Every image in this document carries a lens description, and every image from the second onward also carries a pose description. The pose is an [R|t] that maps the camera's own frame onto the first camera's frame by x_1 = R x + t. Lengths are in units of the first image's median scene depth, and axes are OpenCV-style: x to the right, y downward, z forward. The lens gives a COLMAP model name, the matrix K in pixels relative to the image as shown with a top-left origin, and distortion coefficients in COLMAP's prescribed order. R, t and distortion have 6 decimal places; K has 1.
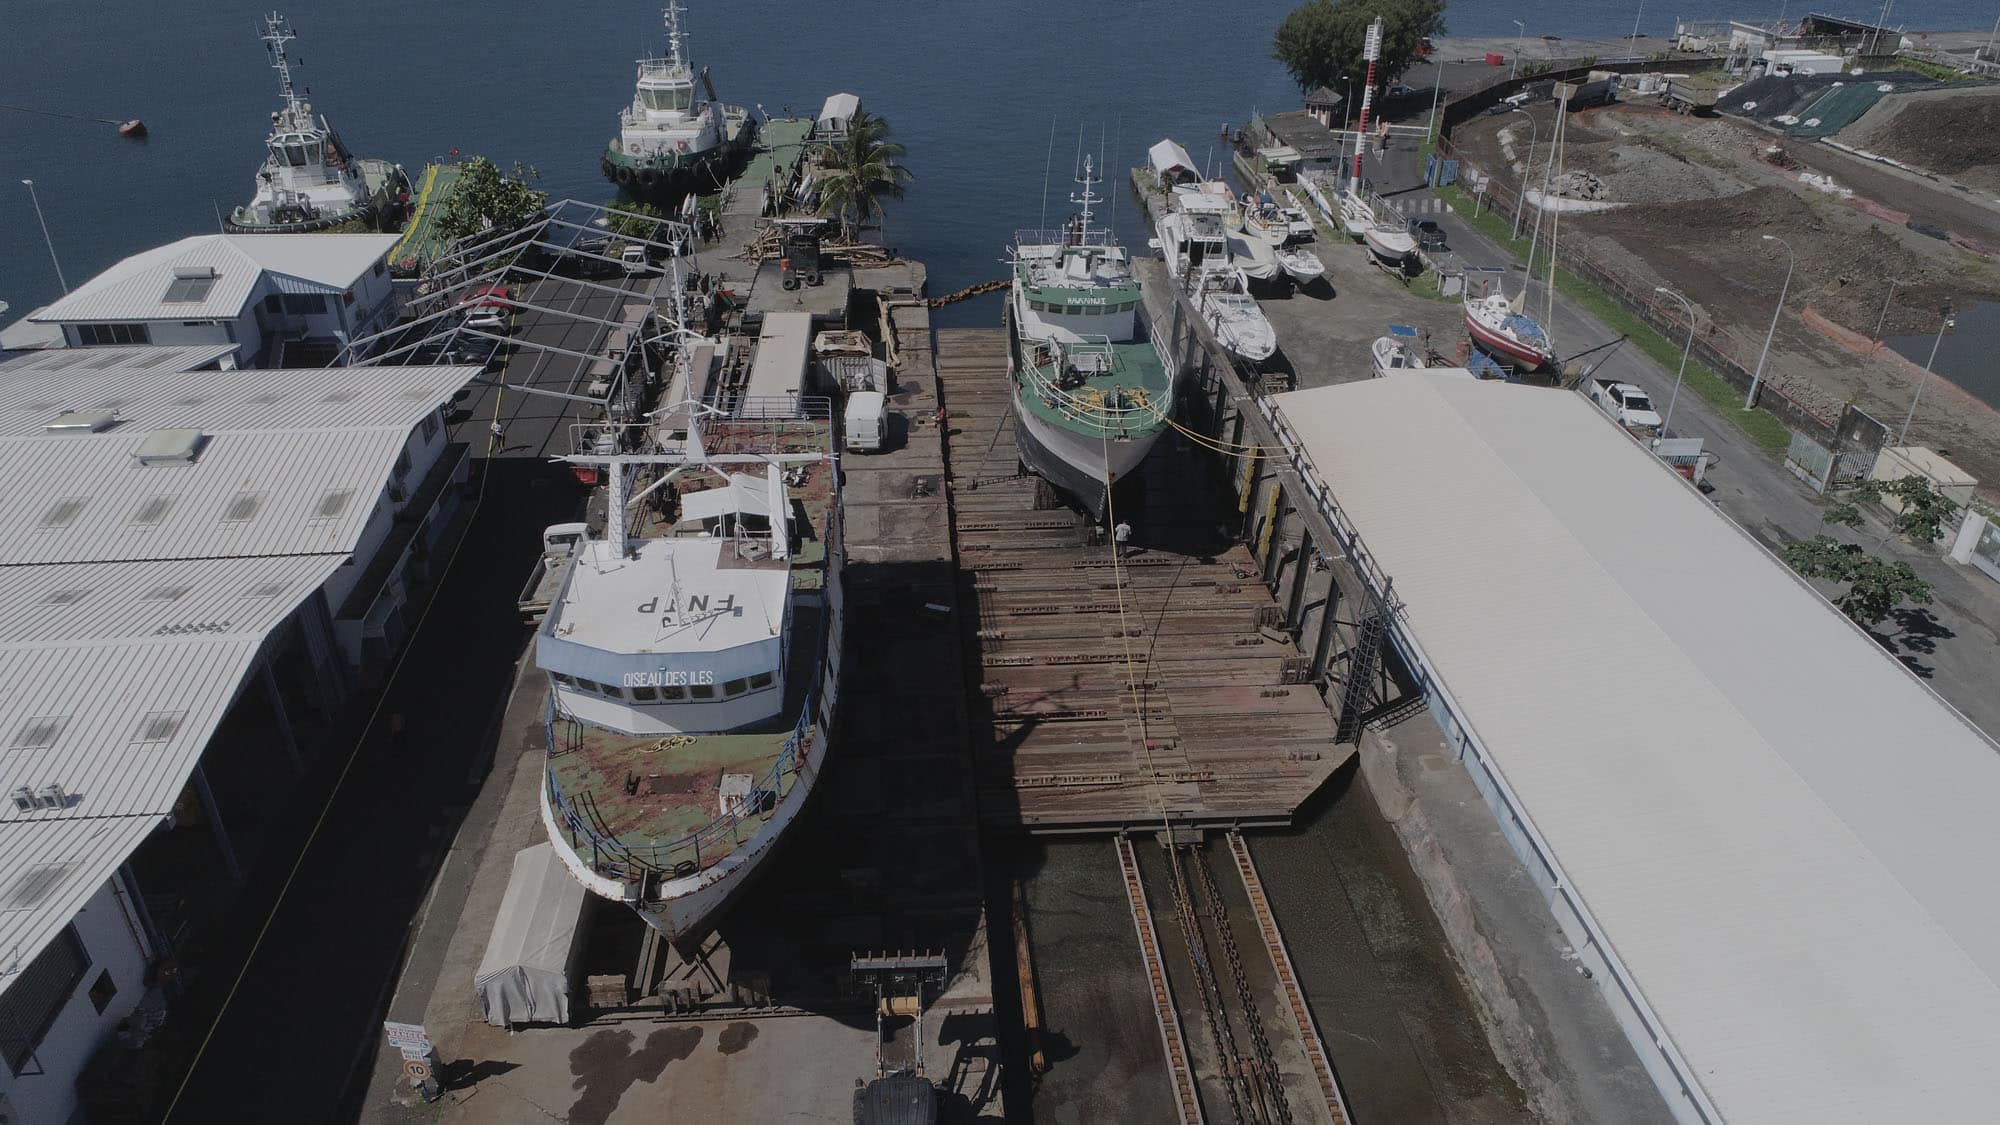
lens RADIAL K [[1348.9, 0, 1000.0], [0, 1348.9, 562.5], [0, 0, 1]] dist [0.002440, -0.000270]
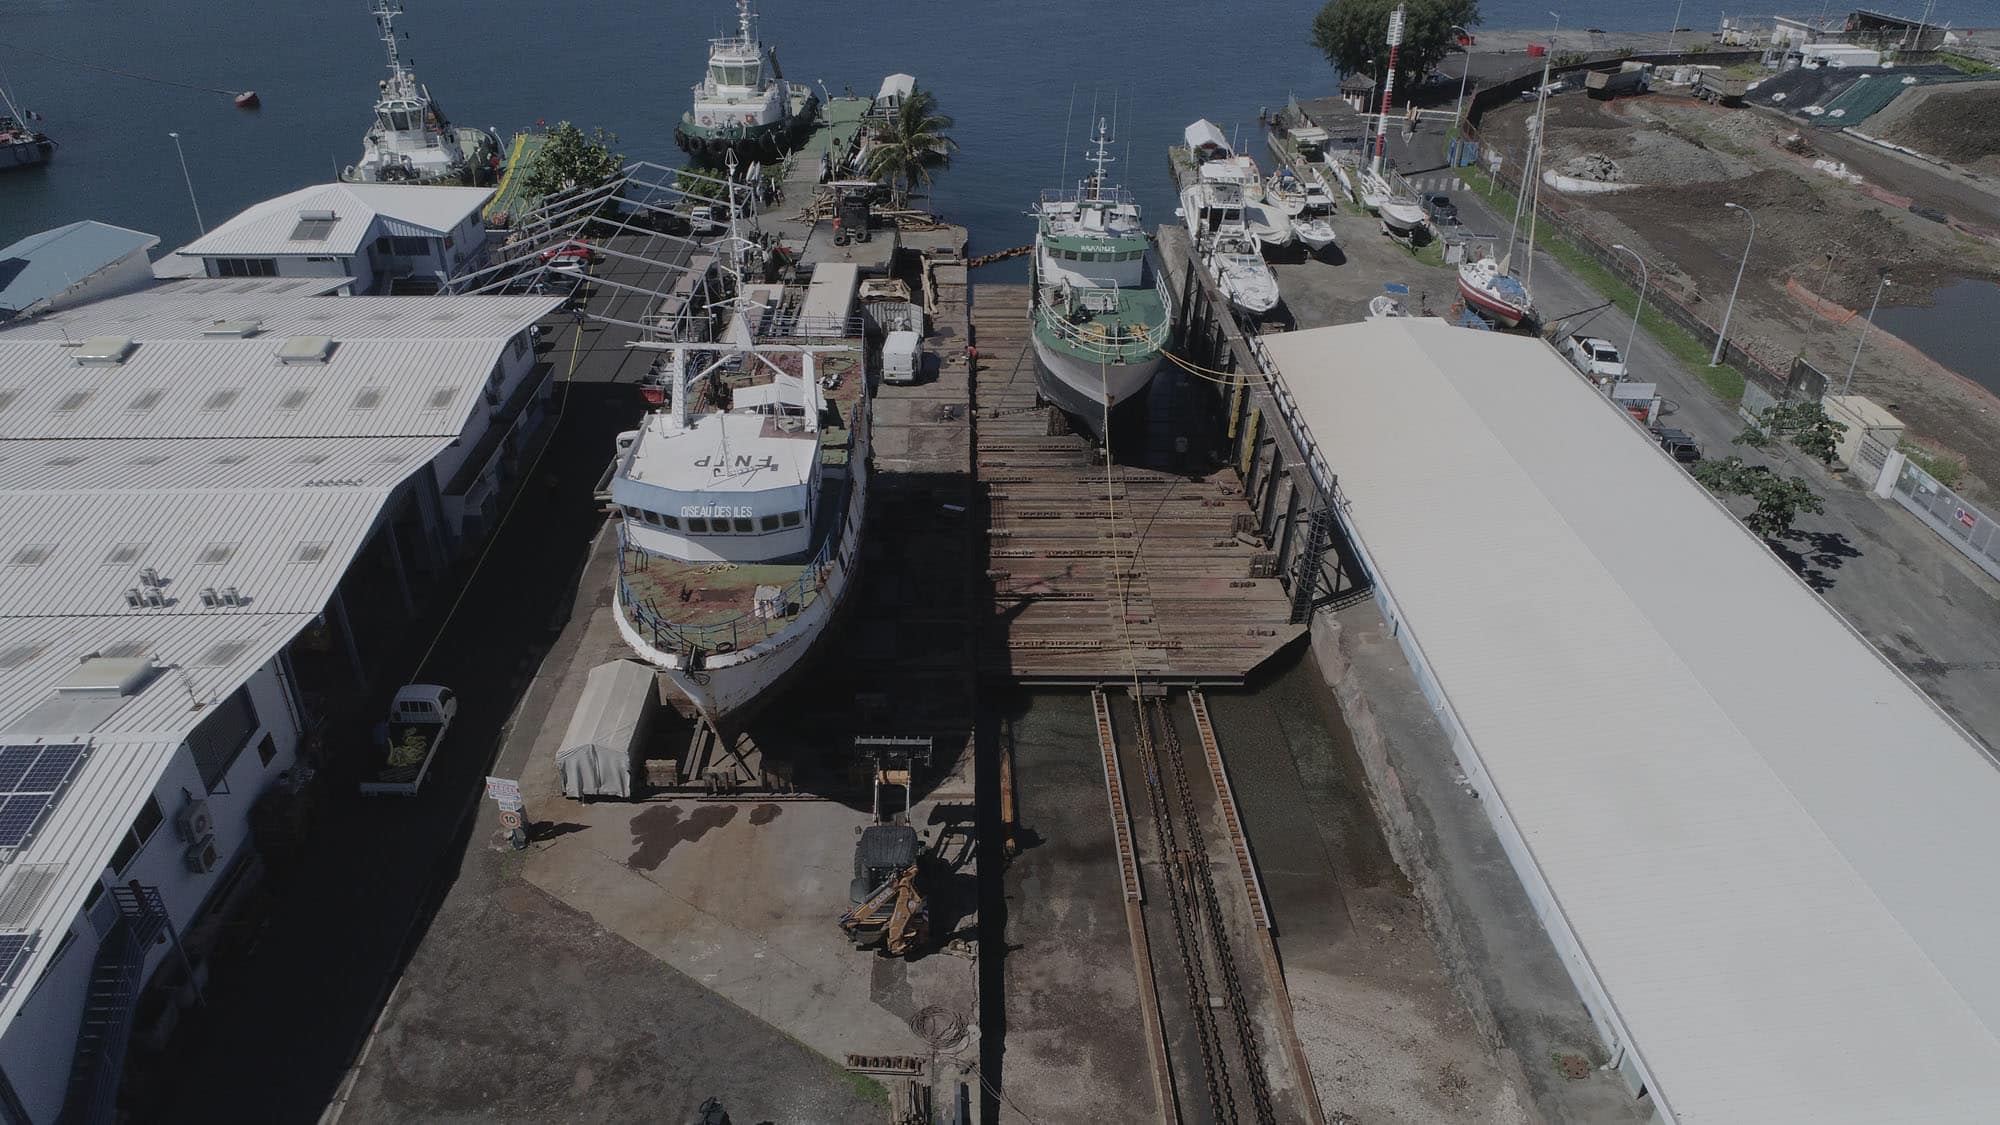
lens RADIAL K [[1348.9, 0, 1000.0], [0, 1348.9, 562.5], [0, 0, 1]] dist [0.002440, -0.000270]
pose [[0.998718, 0.027057, -0.042775, 0.032424], [-0.026893, 0.999629, 0.004392, 0.055302], [0.042878, -0.003236, 0.999075, -0.107985]]
